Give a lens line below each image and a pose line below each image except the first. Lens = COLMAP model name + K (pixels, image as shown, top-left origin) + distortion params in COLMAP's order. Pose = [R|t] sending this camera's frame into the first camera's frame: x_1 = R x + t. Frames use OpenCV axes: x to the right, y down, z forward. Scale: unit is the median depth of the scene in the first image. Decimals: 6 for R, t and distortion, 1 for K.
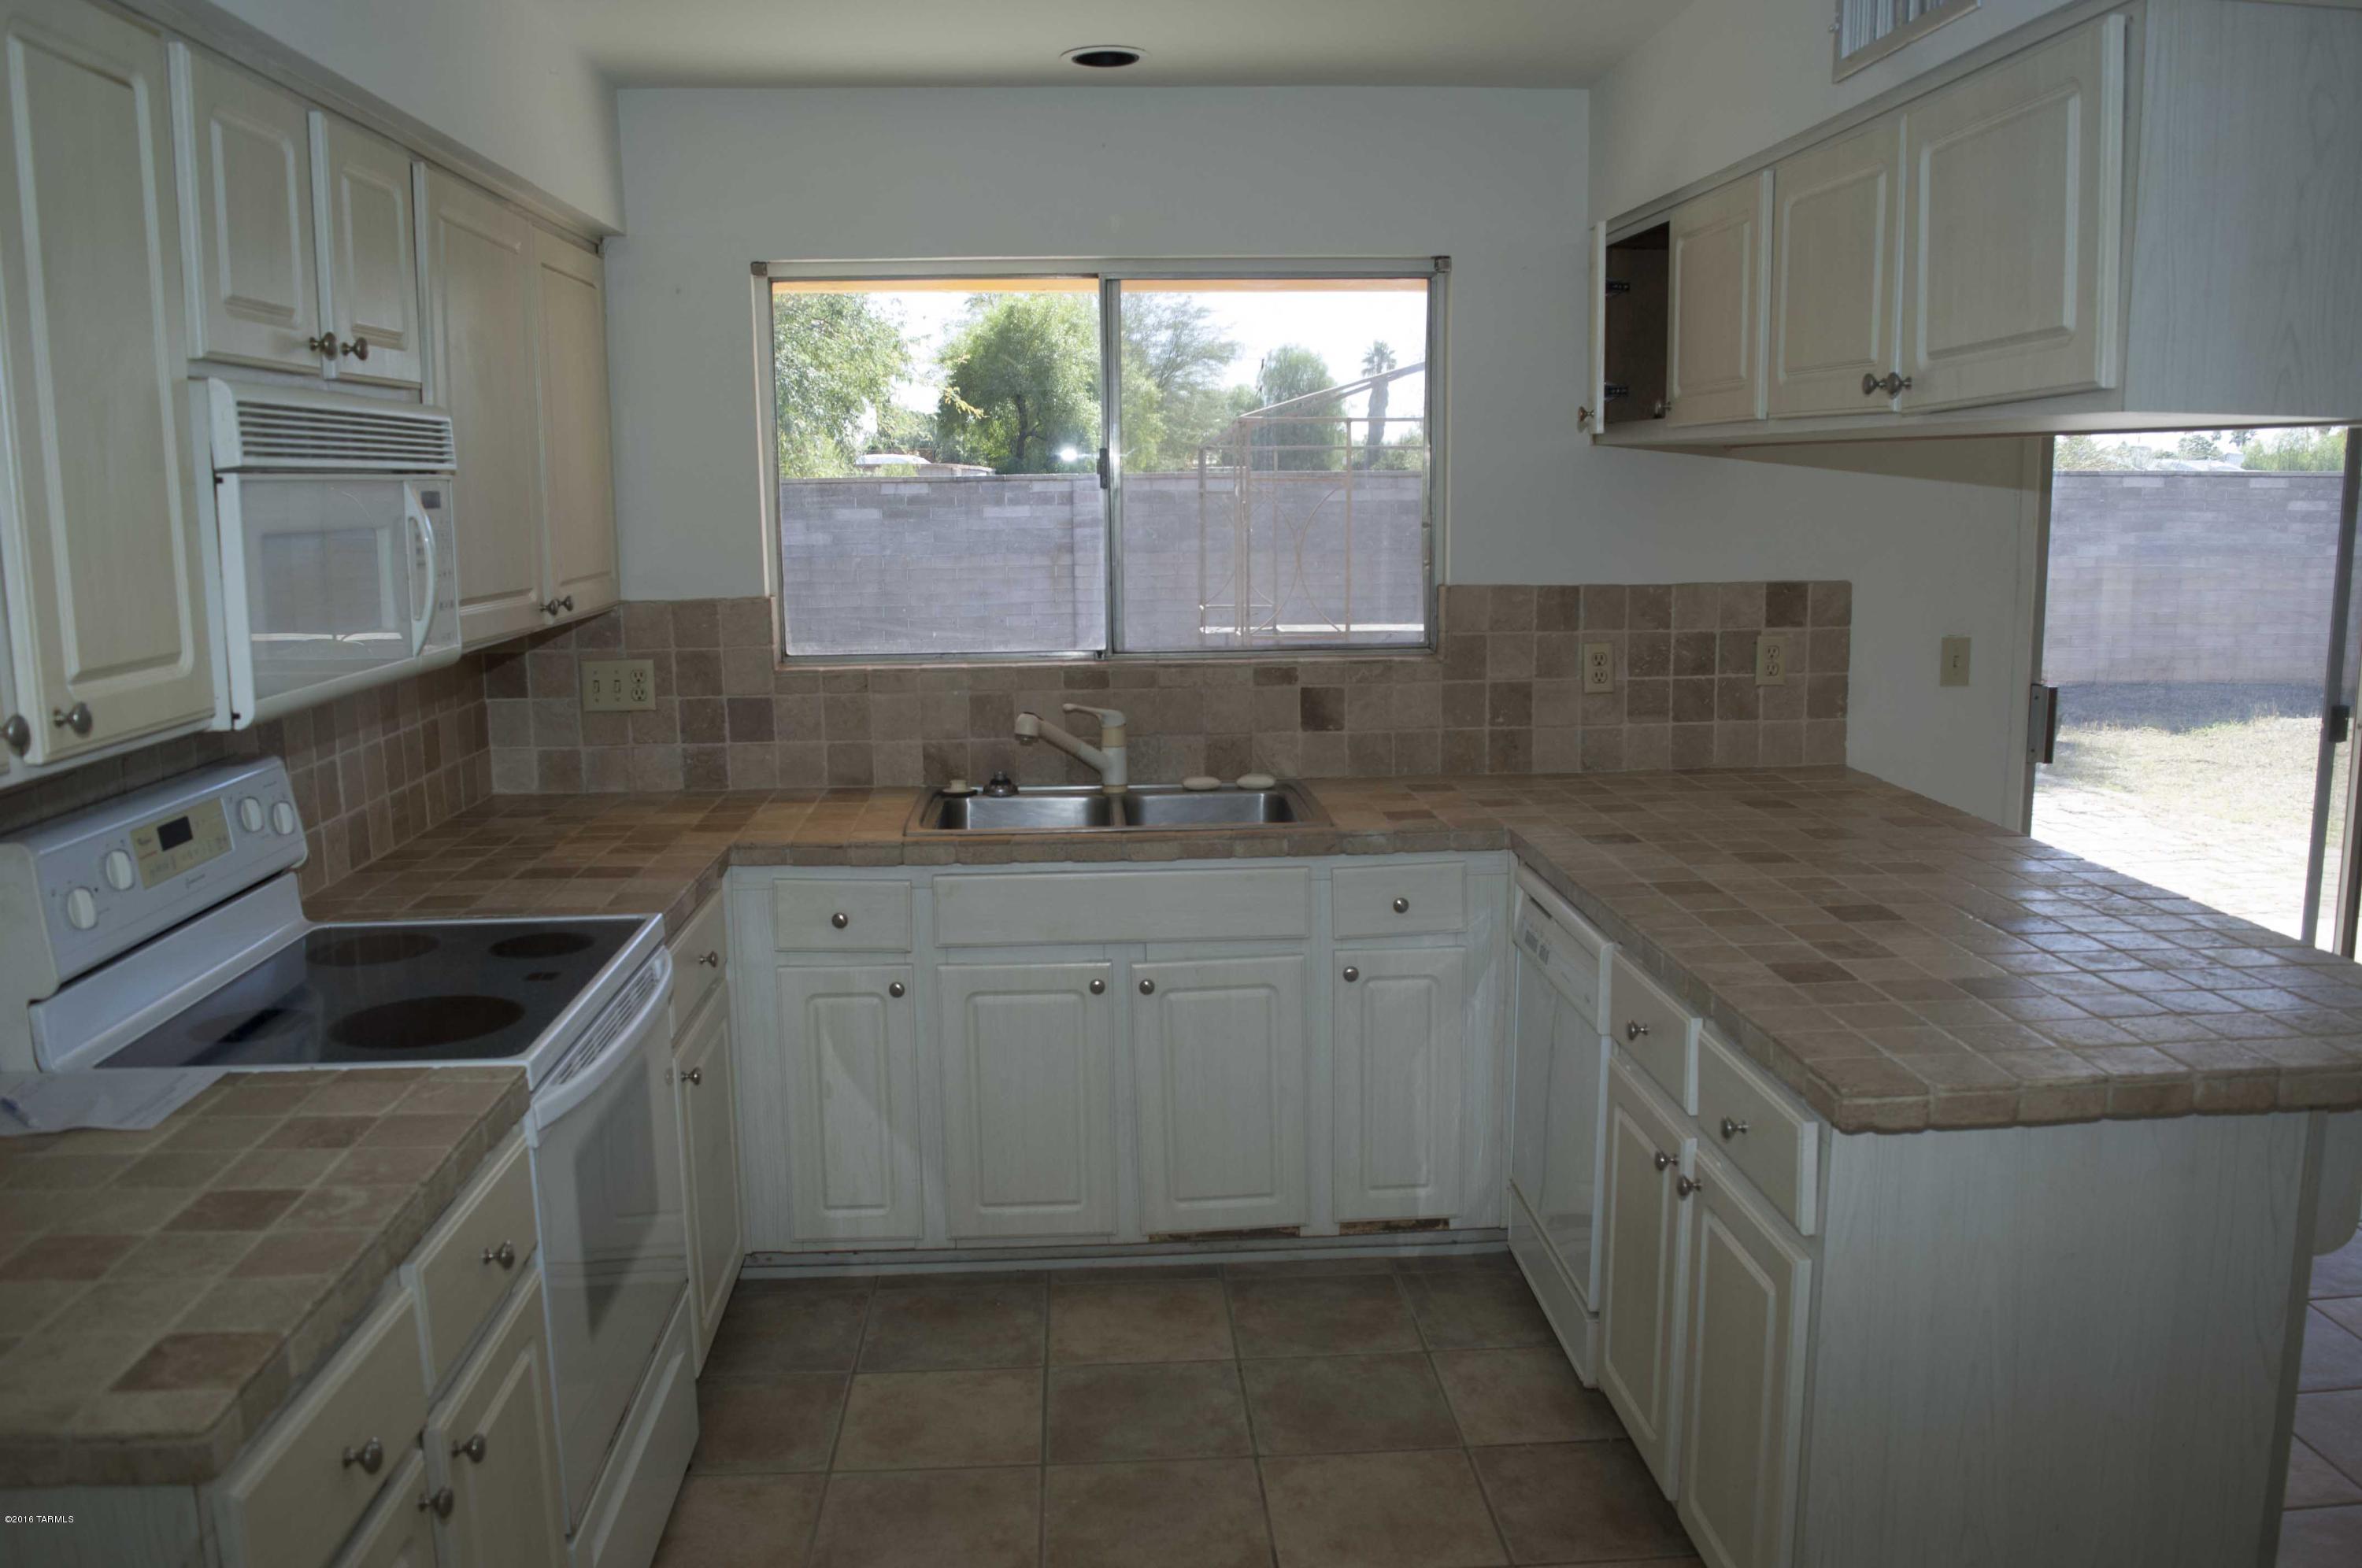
lens RADIAL K [[1833.6, 0, 1197.0], [0, 1833.6, 789.9], [0, 0, 1]] dist [-0.096288, 0.022916]
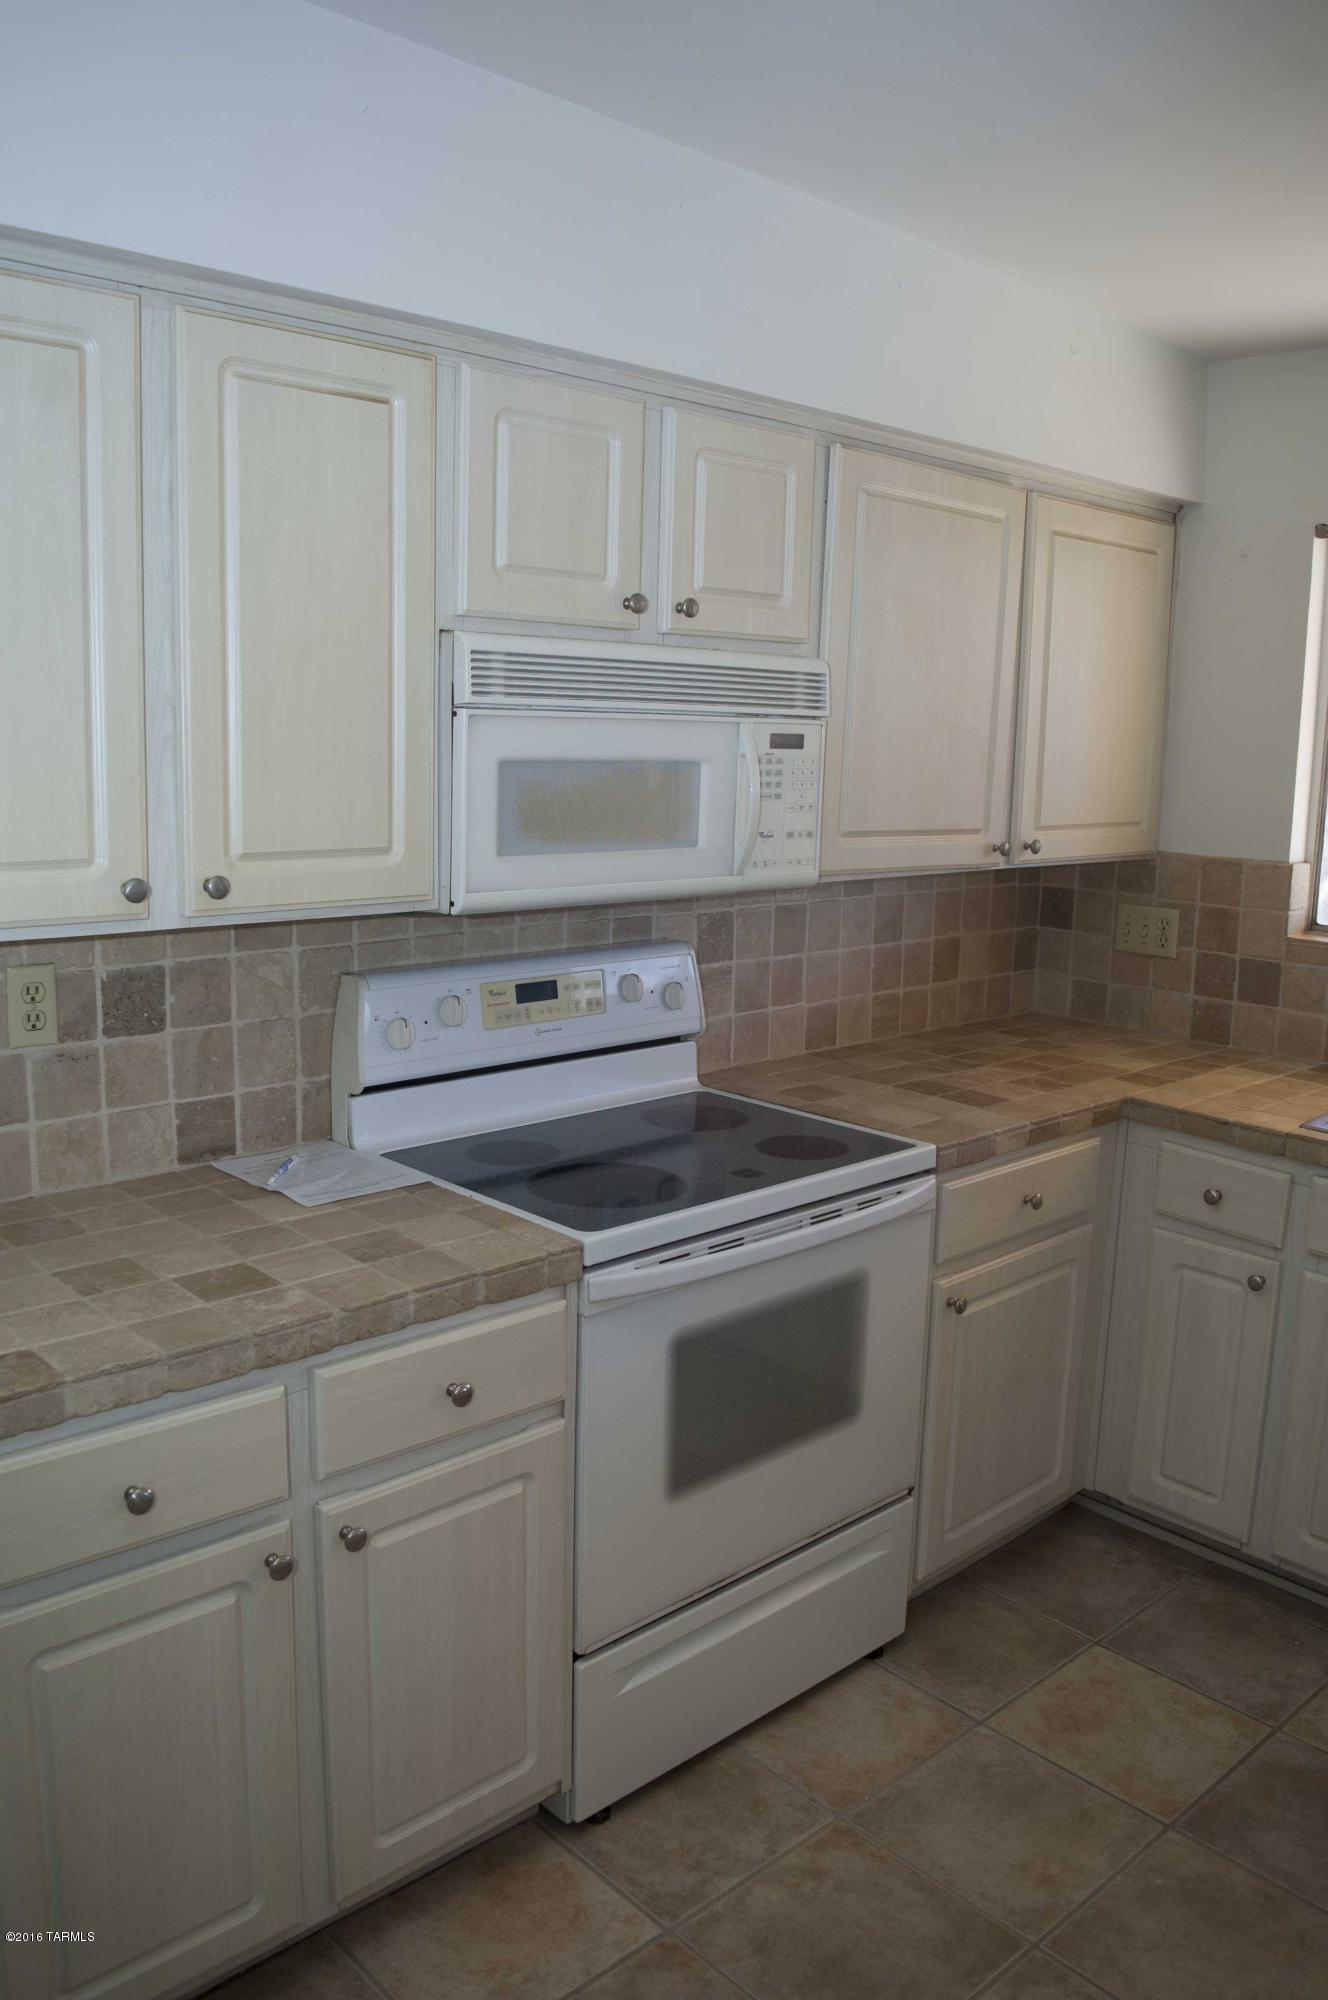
lens RADIAL K [[1552.8, 0, 664.8], [0, 1552.8, 998.4], [0, 0, 1]] dist [-0.096288, 0.022916]
pose [[0.632830, 0.160995, -0.757369, 0.222083], [-0.161462, 0.984080, 0.074275, -0.046723], [0.757269, 0.075283, 0.648749, 0.242433]]
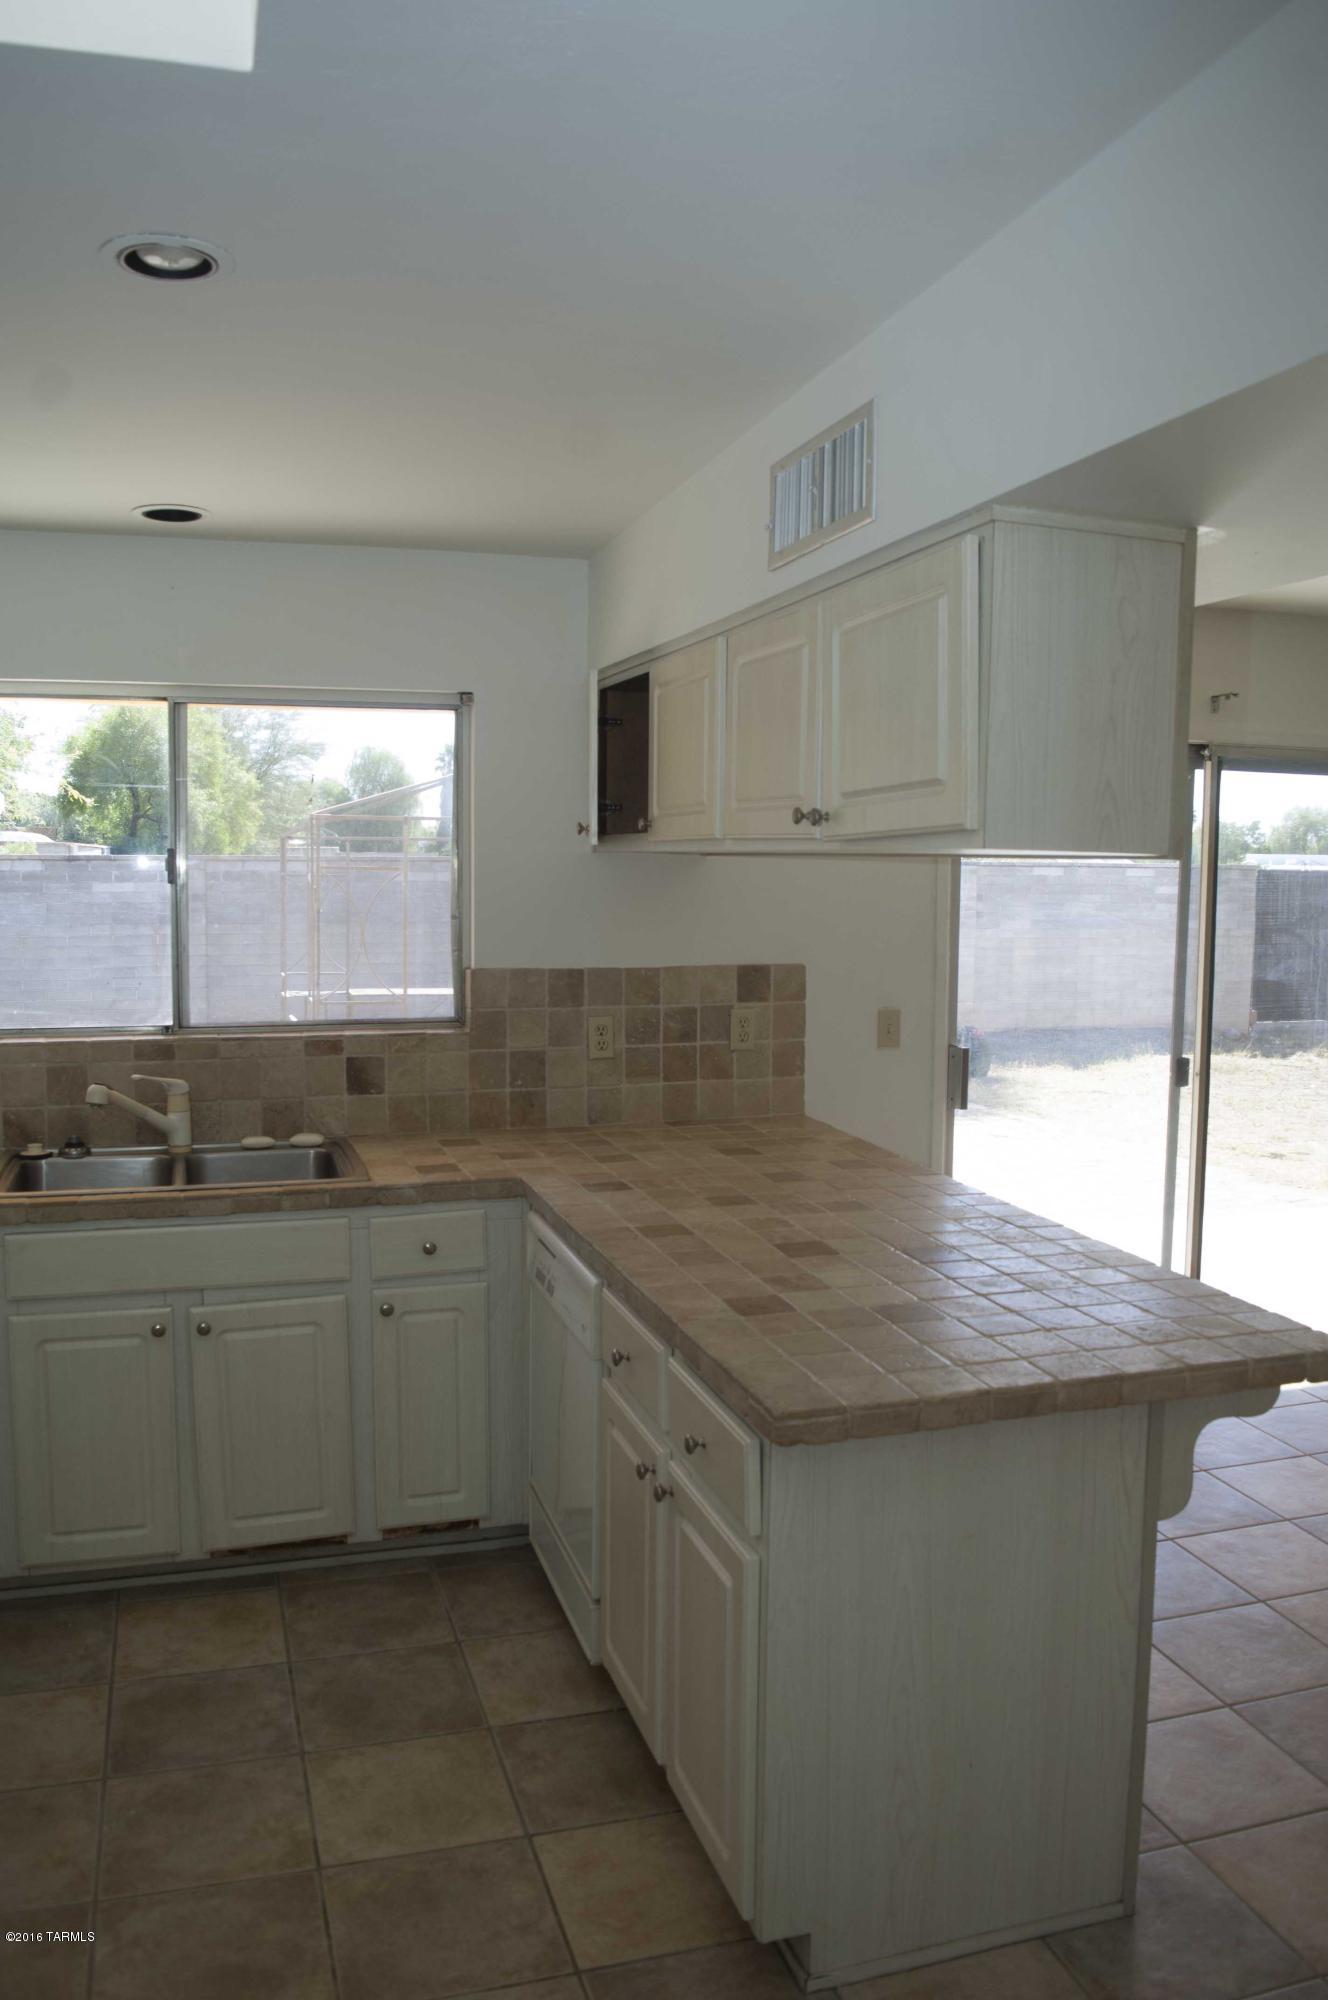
lens RADIAL K [[1552.8, 0, 661.4], [0, 1552.8, 999.1], [0, 0, 1]] dist [-0.096288, 0.022916]
pose [[0.972708, -0.002467, 0.232021, 0.028476], [0.020638, 0.996900, -0.075924, -0.017184], [-0.231115, 0.078640, 0.969743, 0.008348]]
